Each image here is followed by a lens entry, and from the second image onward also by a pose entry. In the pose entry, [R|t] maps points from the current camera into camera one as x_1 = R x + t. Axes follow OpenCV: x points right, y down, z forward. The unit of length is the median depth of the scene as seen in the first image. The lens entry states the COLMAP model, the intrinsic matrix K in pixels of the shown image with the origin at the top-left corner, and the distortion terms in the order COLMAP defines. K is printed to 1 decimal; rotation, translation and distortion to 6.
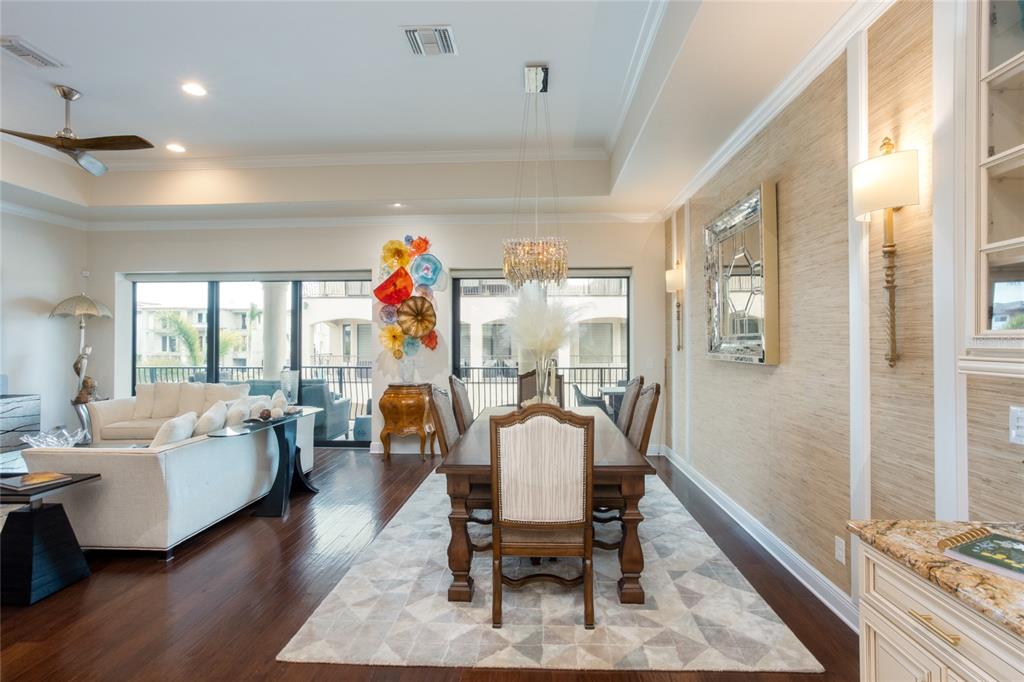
lens RADIAL K [[502.0, 0, 517.6], [0, 502.0, 338.8], [0, 0, 1]] dist [-0.043005, 0.027411]
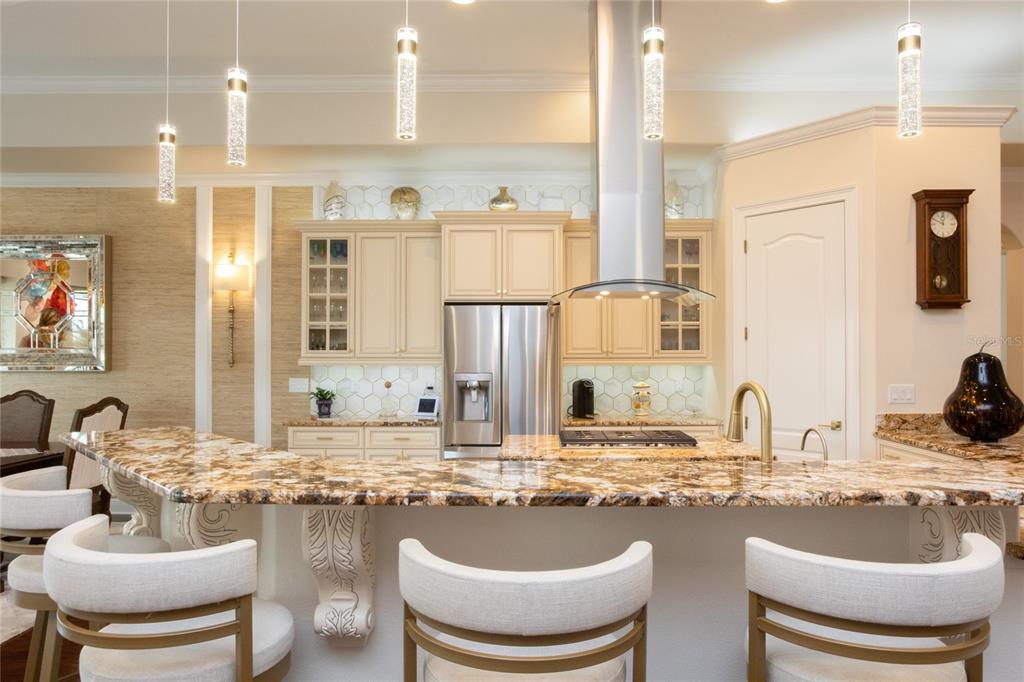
lens RADIAL K [[652.4, 0, 511.6], [0, 652.4, 351.4], [0, 0, 1]] dist [0.004579, 0.003620]
pose [[-0.018080, 0.012449, 0.999759, -0.755869], [-0.005285, 0.999907, -0.012546, 0.008520], [-0.999823, -0.005511, -0.018013, -0.038781]]
